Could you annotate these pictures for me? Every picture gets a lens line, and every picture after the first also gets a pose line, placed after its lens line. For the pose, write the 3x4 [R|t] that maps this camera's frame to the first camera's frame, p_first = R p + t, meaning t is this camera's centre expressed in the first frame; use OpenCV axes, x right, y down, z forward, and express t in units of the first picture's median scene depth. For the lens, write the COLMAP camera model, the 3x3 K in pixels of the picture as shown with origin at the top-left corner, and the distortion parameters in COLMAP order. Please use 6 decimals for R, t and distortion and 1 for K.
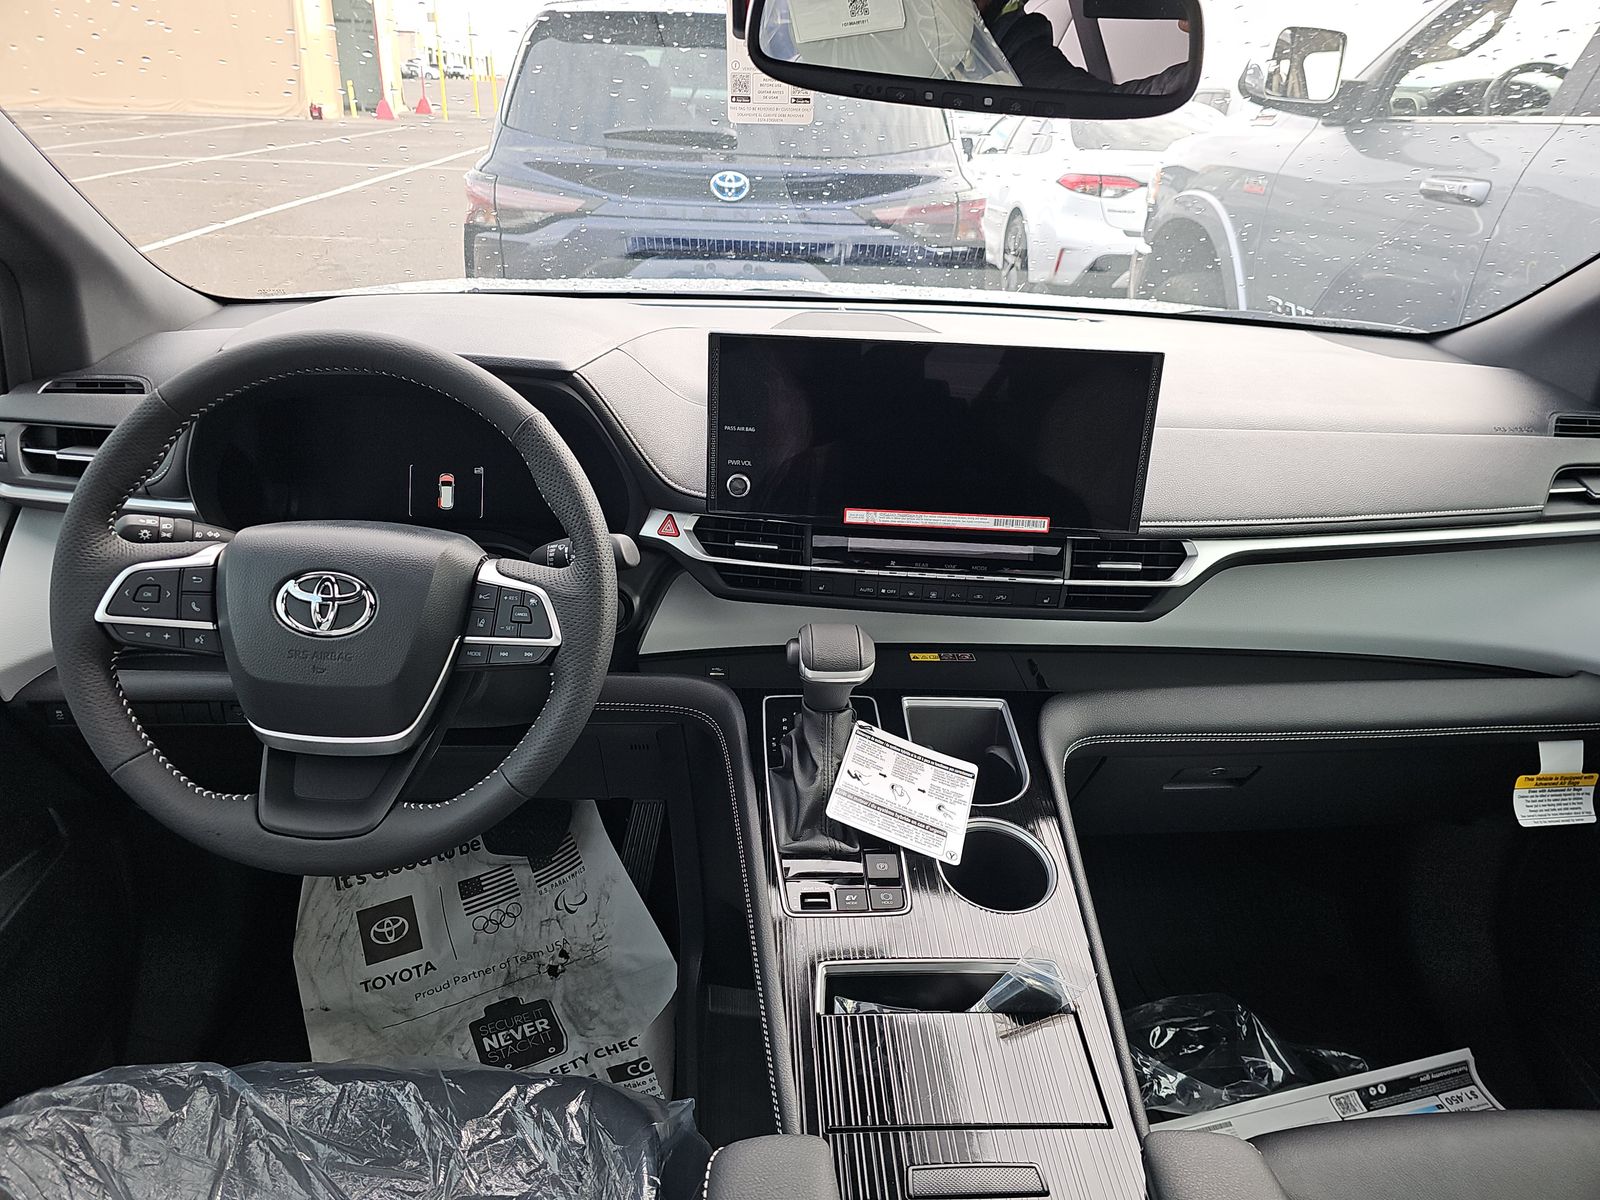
lens RADIAL K [[1088.0, 0, 796.6], [0, 1088.0, 603.3], [0, 0, 1]] dist [0.036387, -0.006426]
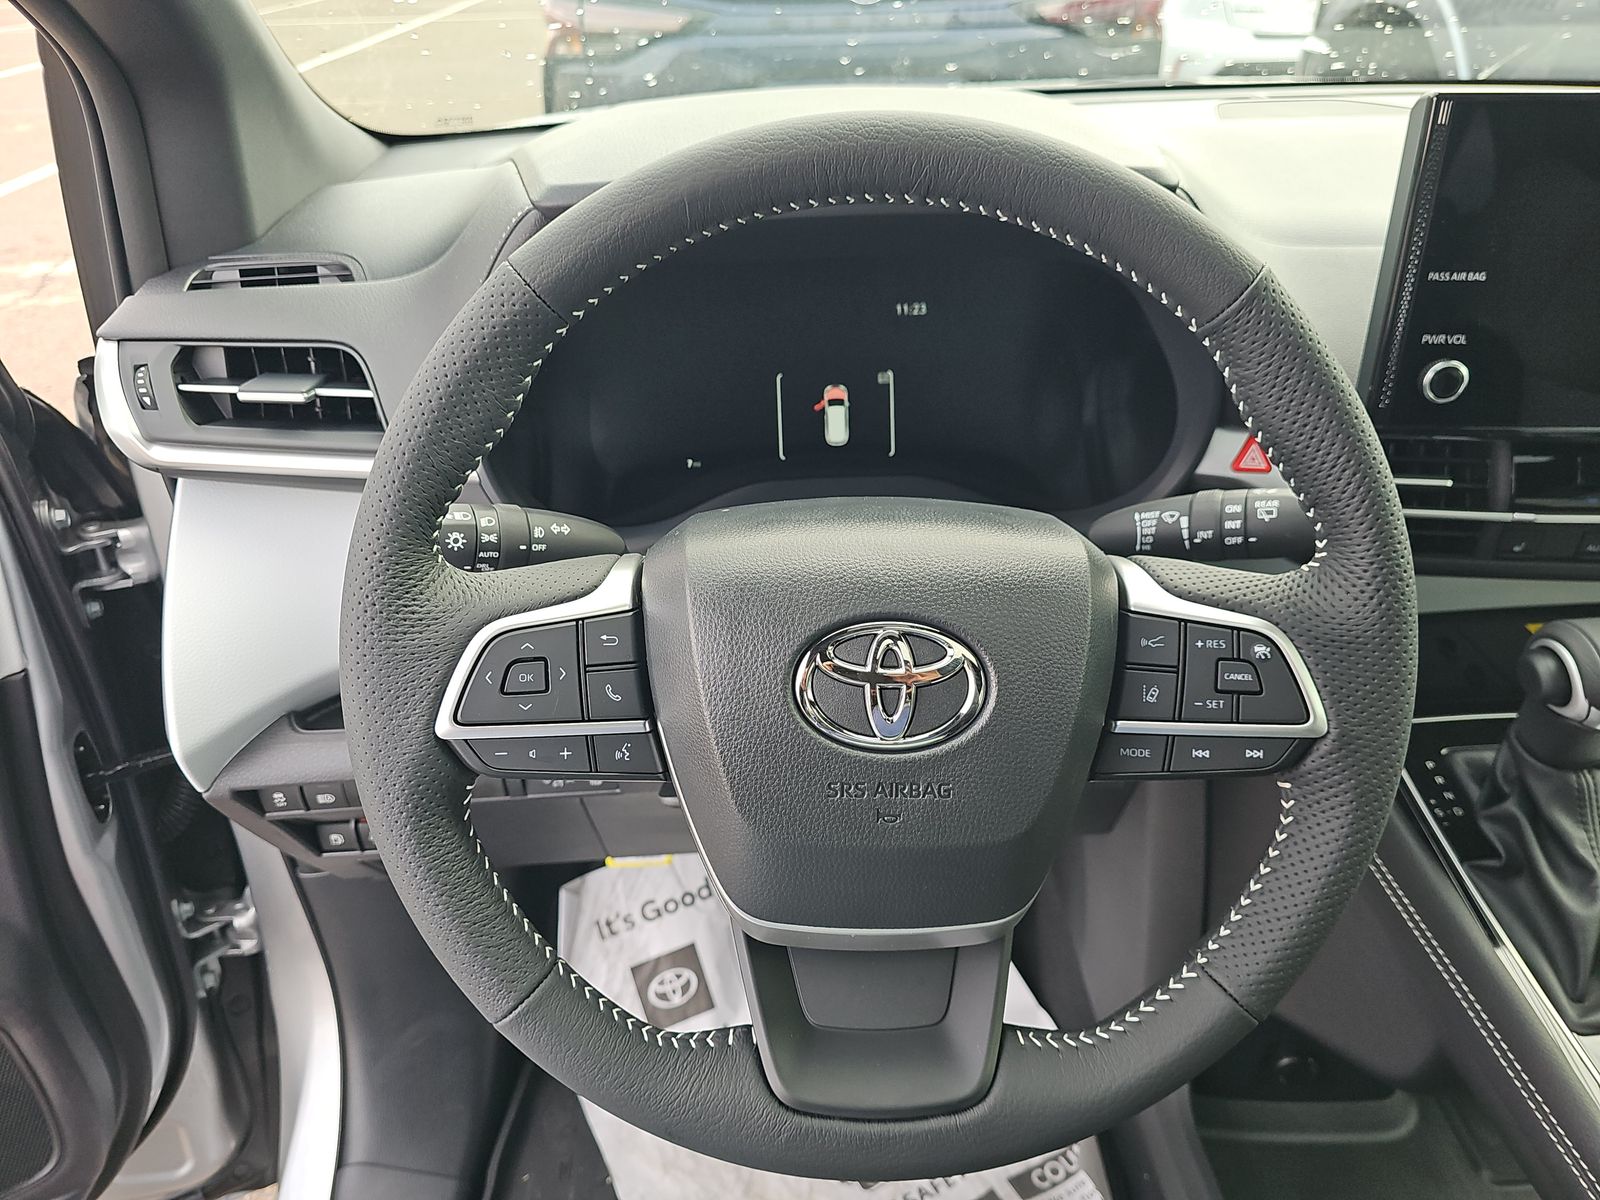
lens RADIAL K [[1088.0, 0, 799.2], [0, 1088.0, 598.2], [0, 0, 1]] dist [0.036387, -0.006426]
pose [[0.998305, -0.051549, -0.027026, -0.376626], [0.054373, 0.991639, 0.117026, -0.082666], [0.020767, -0.118298, 0.992761, 0.421692]]
